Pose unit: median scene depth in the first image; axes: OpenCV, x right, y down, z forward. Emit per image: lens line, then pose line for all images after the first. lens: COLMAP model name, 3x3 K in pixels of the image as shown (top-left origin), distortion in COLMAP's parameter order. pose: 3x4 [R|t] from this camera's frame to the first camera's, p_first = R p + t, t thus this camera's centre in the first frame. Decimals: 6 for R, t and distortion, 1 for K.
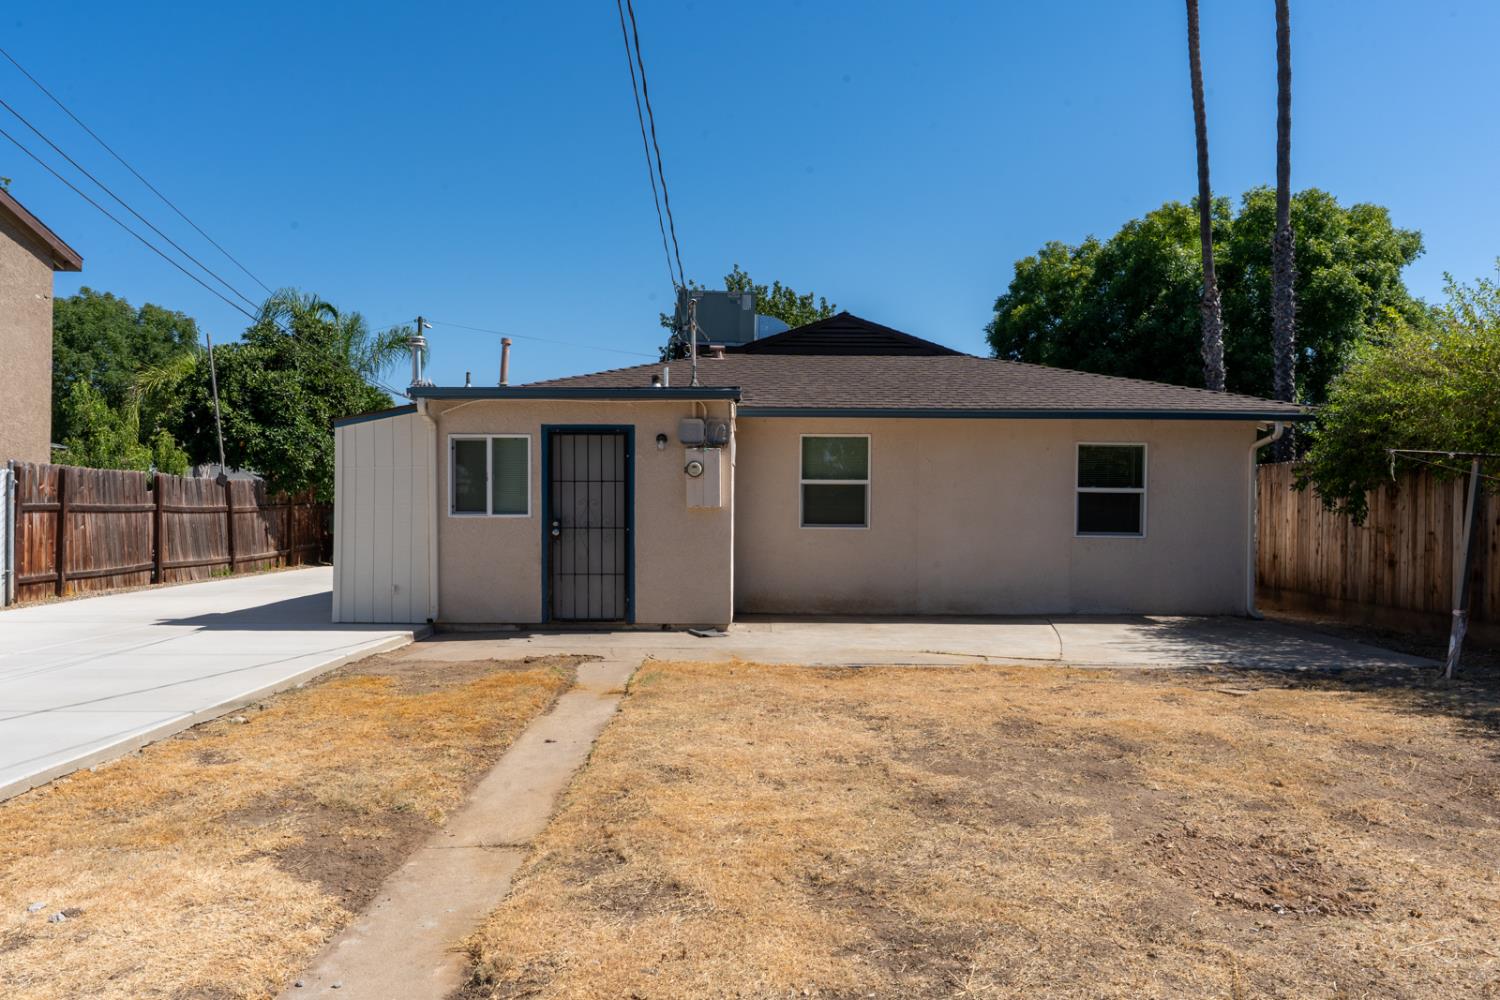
lens RADIAL K [[1010.4, 0, 737.3], [0, 1010.4, 524.0], [0, 0, 1]] dist [-0.005126, 0.005015]
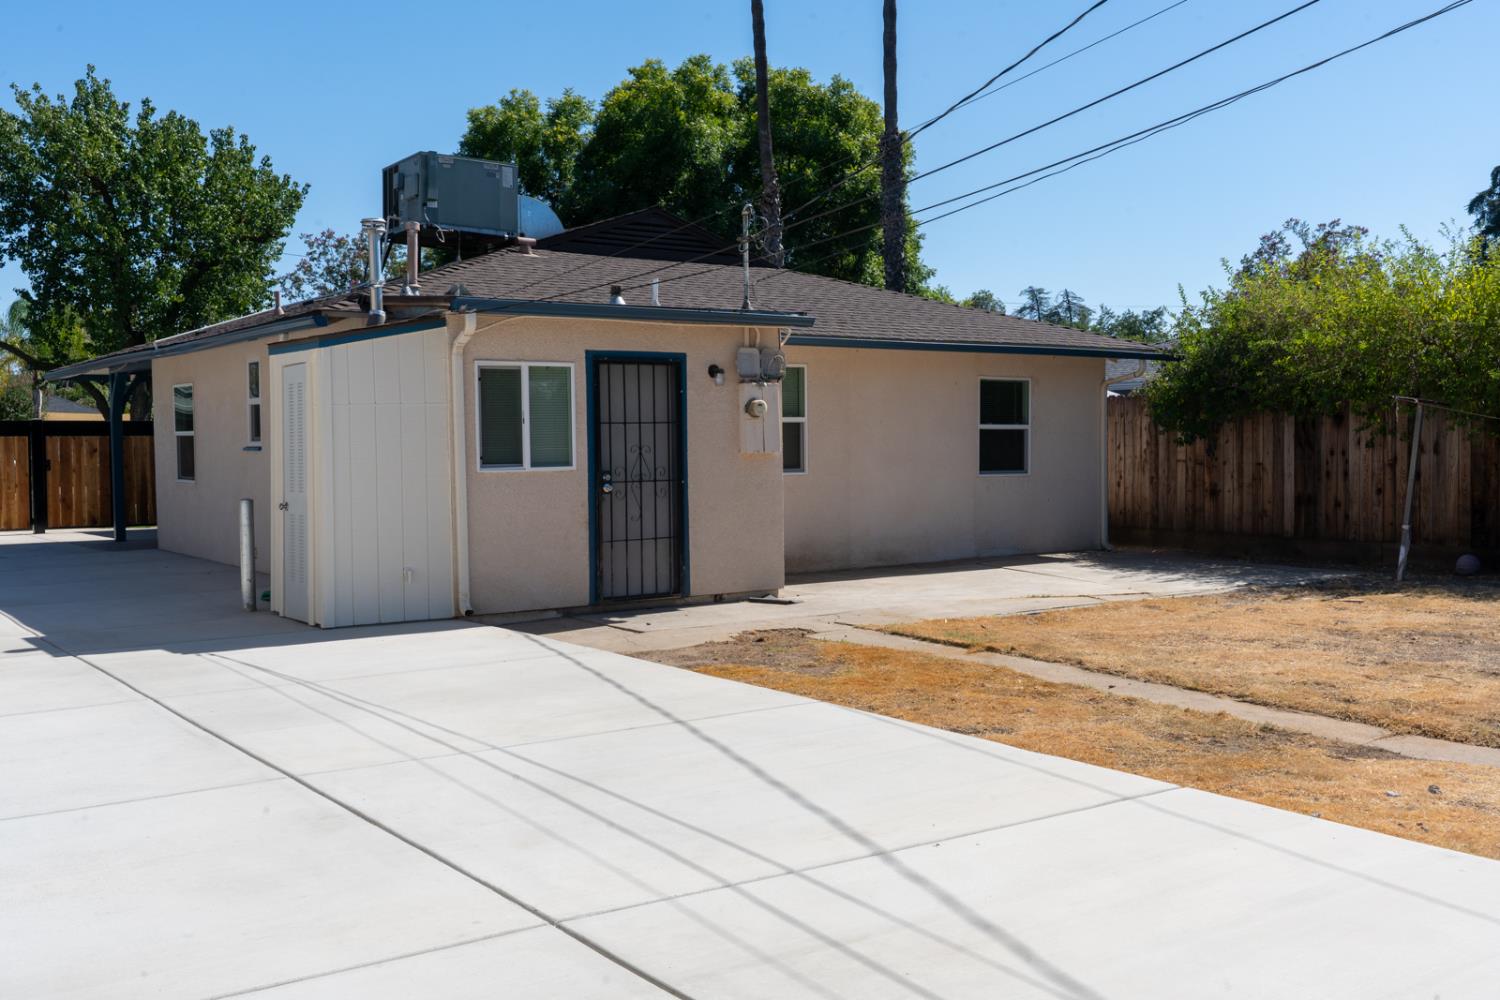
lens RADIAL K [[1472.9, 0, 752.0], [0, 1472.9, 496.4], [0, 0, 1]] dist [0.005989, 0.000000]
pose [[0.809074, -0.035588, 0.586629, -0.702824], [0.022031, 0.999300, 0.030238, -0.016164], [-0.587294, -0.011540, 0.809291, 0.004569]]
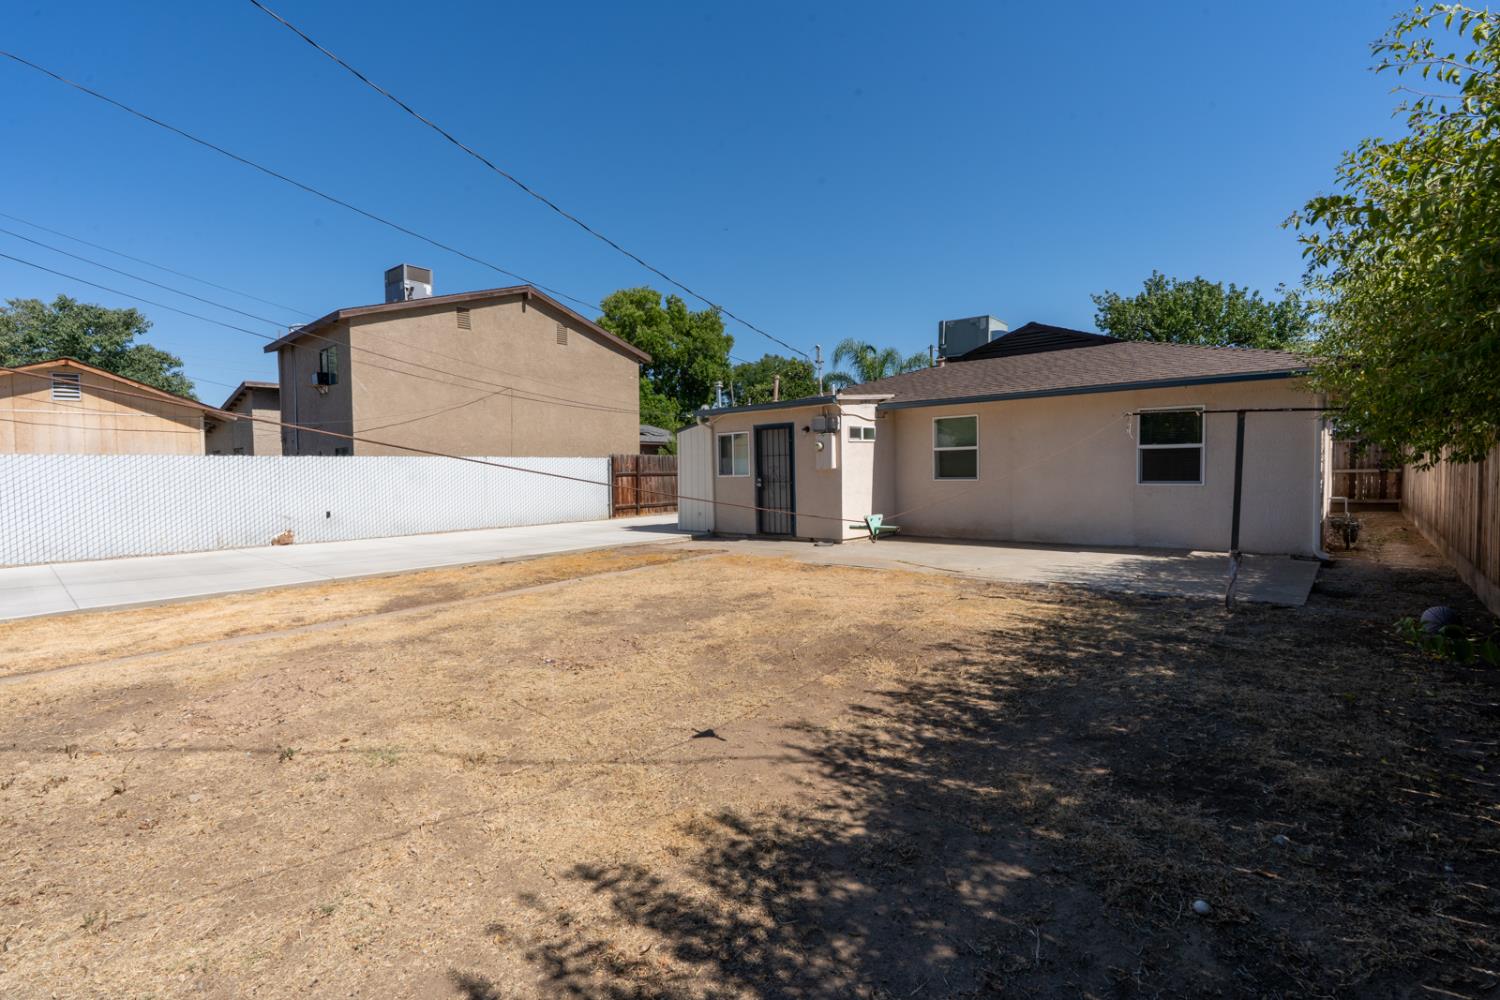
lens RADIAL K [[681.8, 0, 756.2], [0, 681.8, 500.6], [0, 0, 1]] dist [-0.010682, 0.000698]
pose [[0.761586, 0.008859, -0.648003, 0.561444], [0.013864, 0.999455, 0.029959, 0.000399], [0.647915, -0.031800, 0.761048, 0.059172]]
